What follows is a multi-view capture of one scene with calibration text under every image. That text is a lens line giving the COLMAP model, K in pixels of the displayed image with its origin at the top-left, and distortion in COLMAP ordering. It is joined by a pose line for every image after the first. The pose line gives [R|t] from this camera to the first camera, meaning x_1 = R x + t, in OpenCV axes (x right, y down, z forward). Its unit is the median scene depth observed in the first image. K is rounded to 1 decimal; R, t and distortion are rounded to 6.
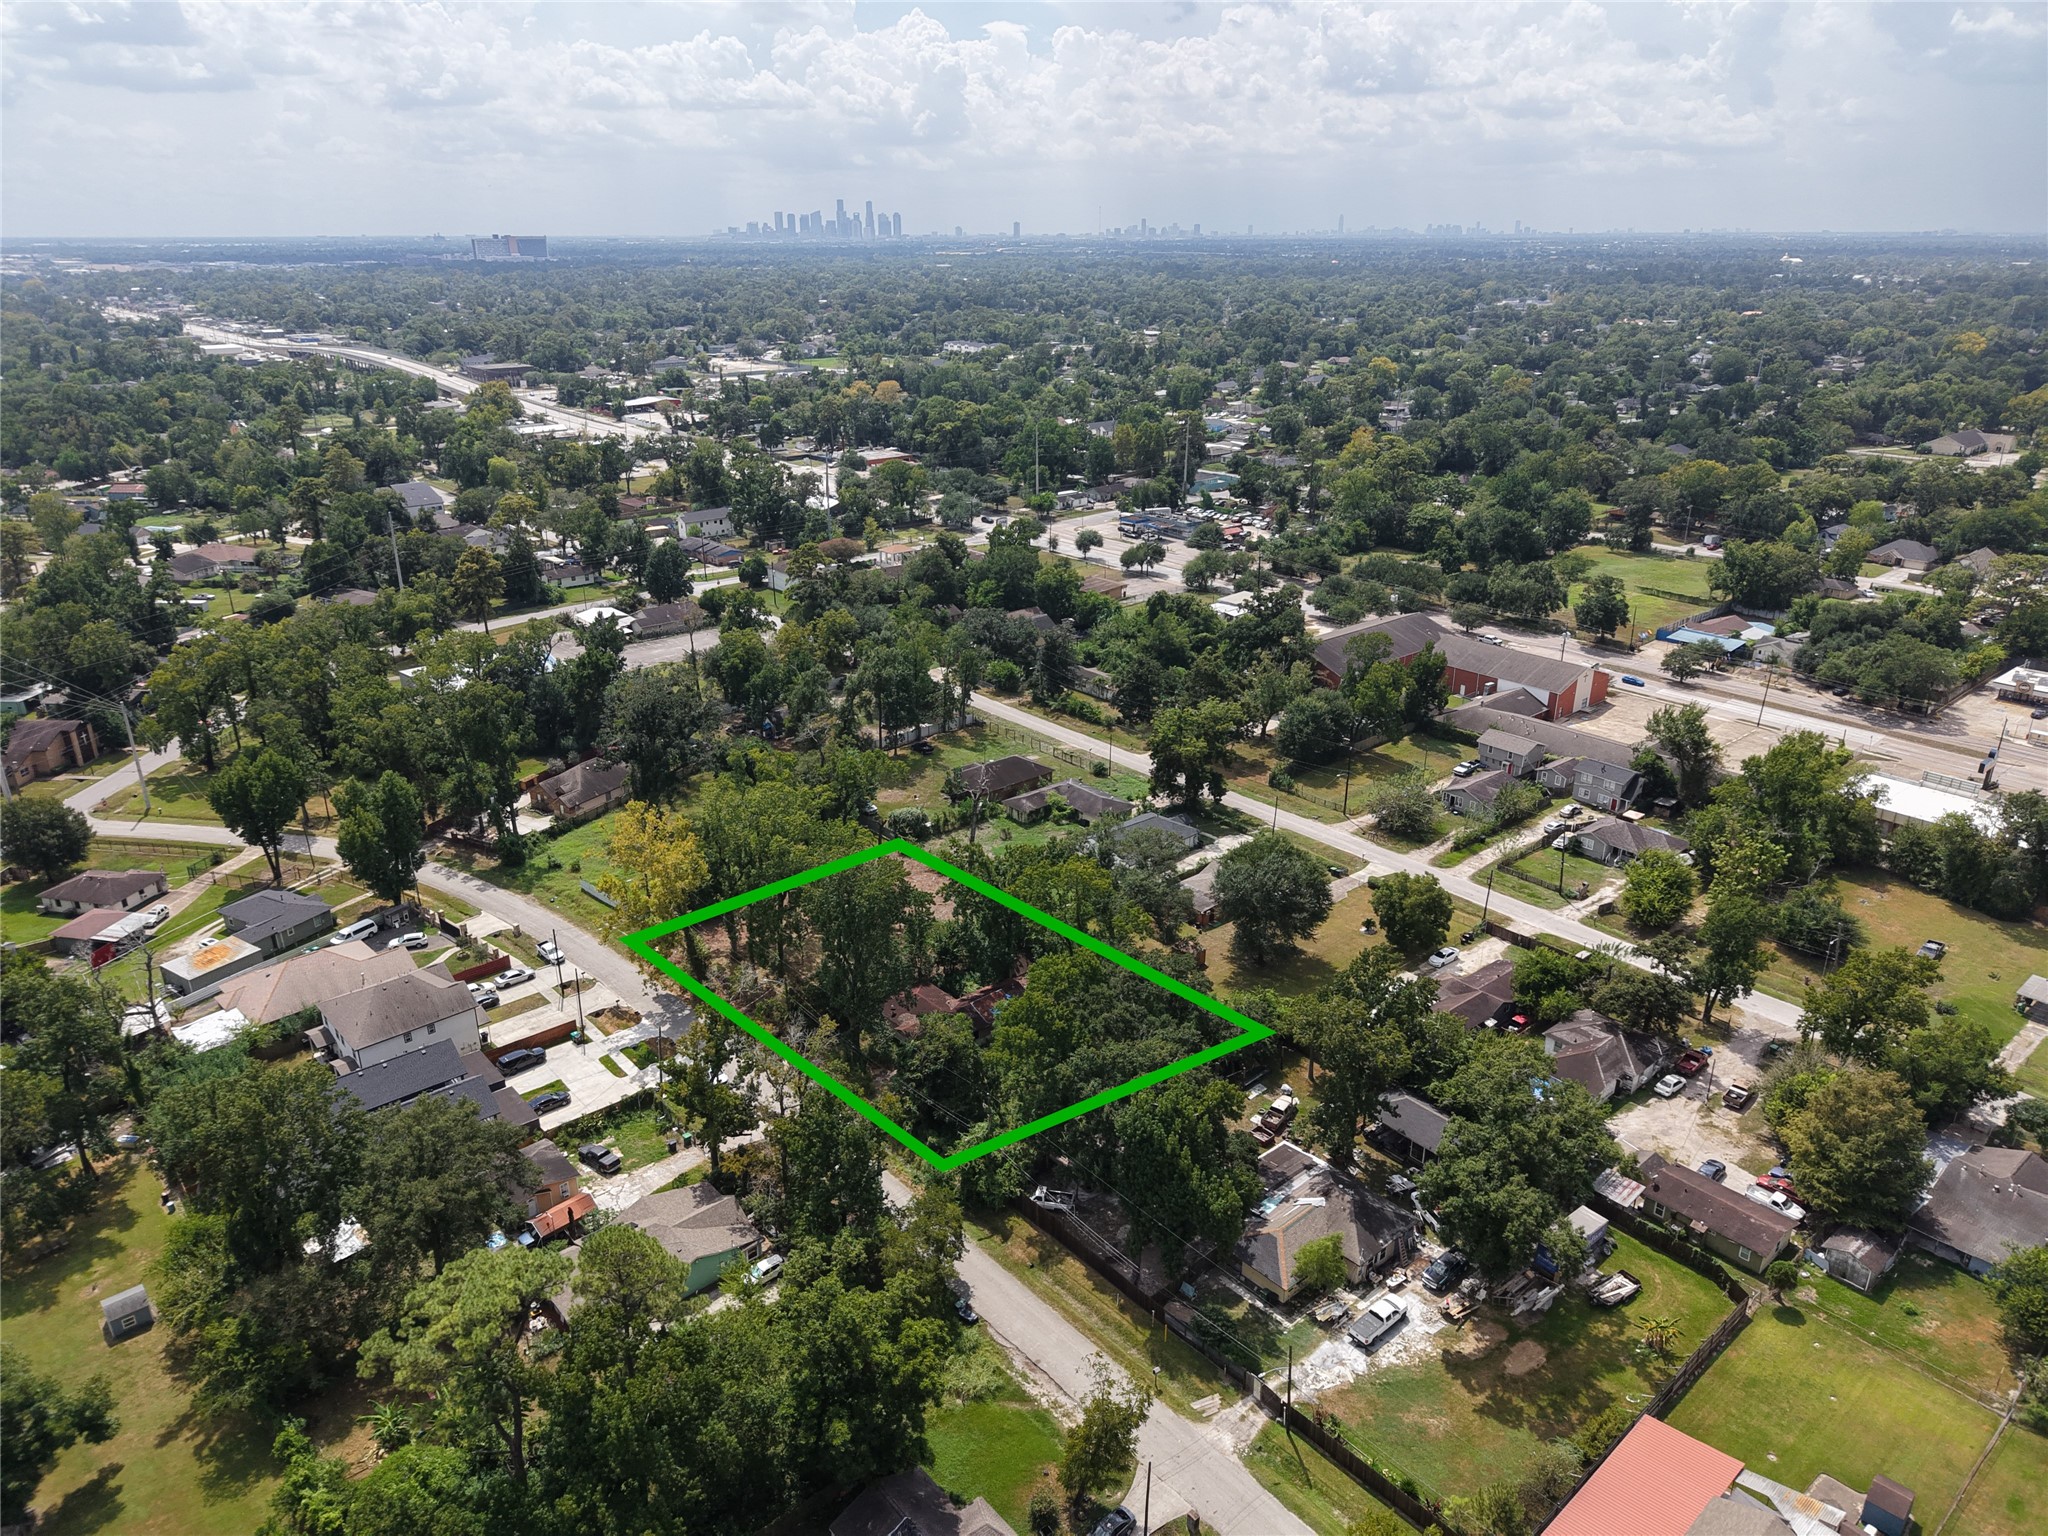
lens RADIAL K [[1370.1, 0, 1024.0], [0, 1370.1, 768.0], [0, 0, 1]] dist [0.005869, -0.003810]
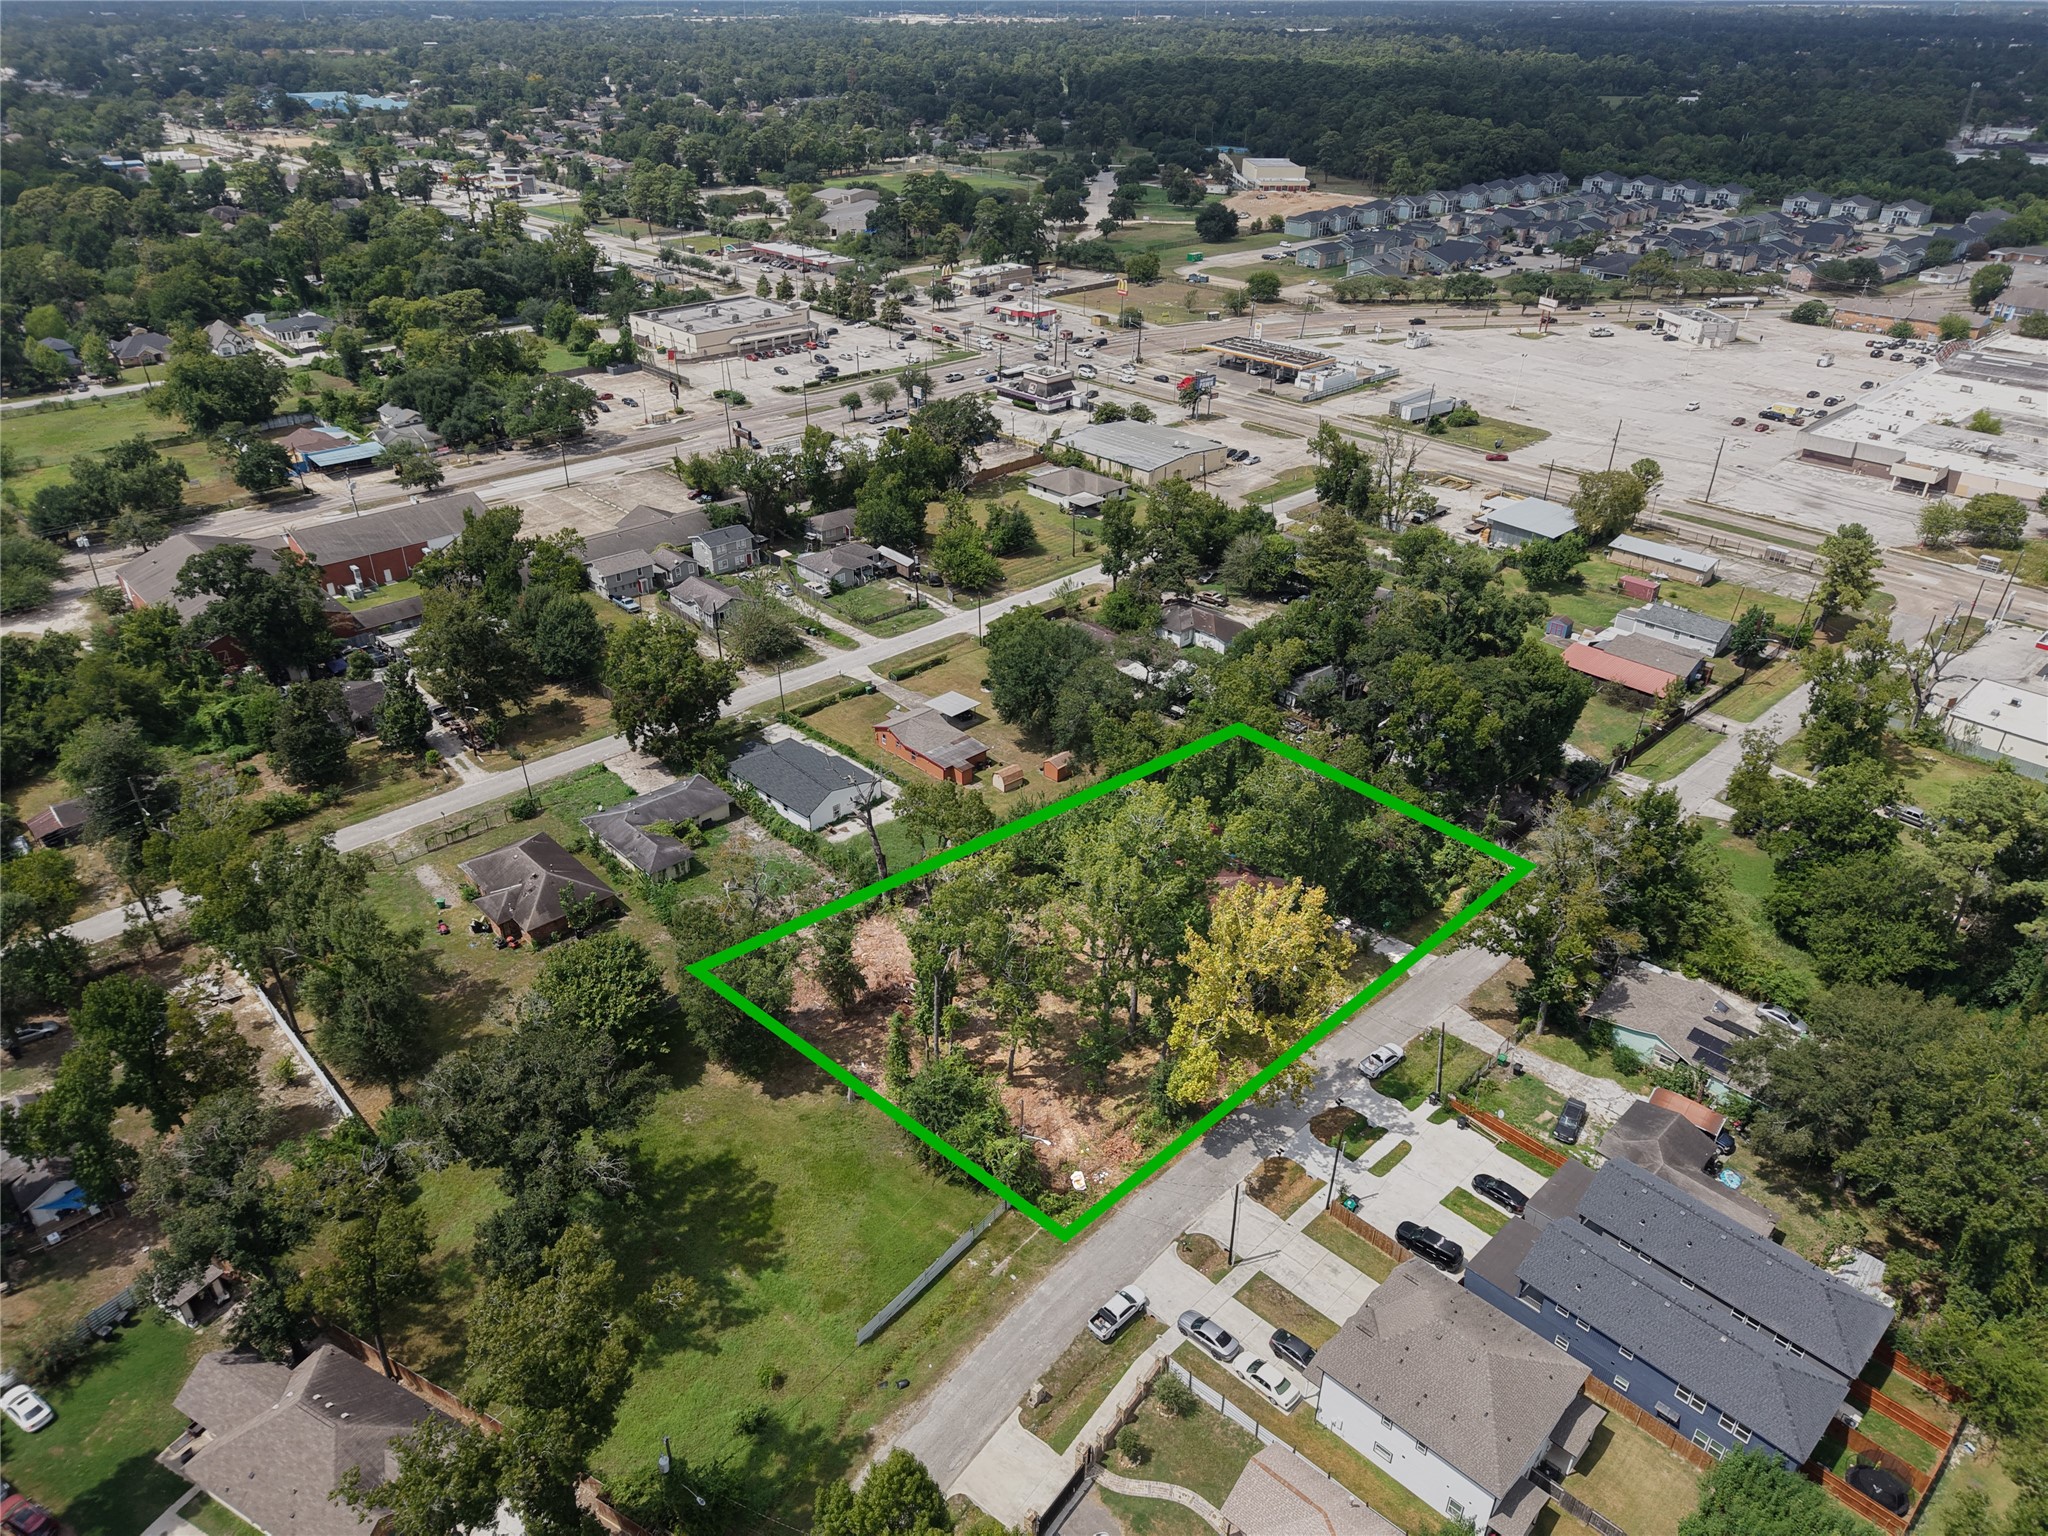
lens RADIAL K [[1370.1, 0, 1024.0], [0, 1370.1, 768.0], [0, 0, 1]] dist [0.005869, -0.003810]
pose [[-0.049319, -0.498988, 0.865204, -0.685936], [0.355481, 0.800765, 0.482088, -0.329384], [-0.933382, 0.331339, 0.137888, 0.815052]]
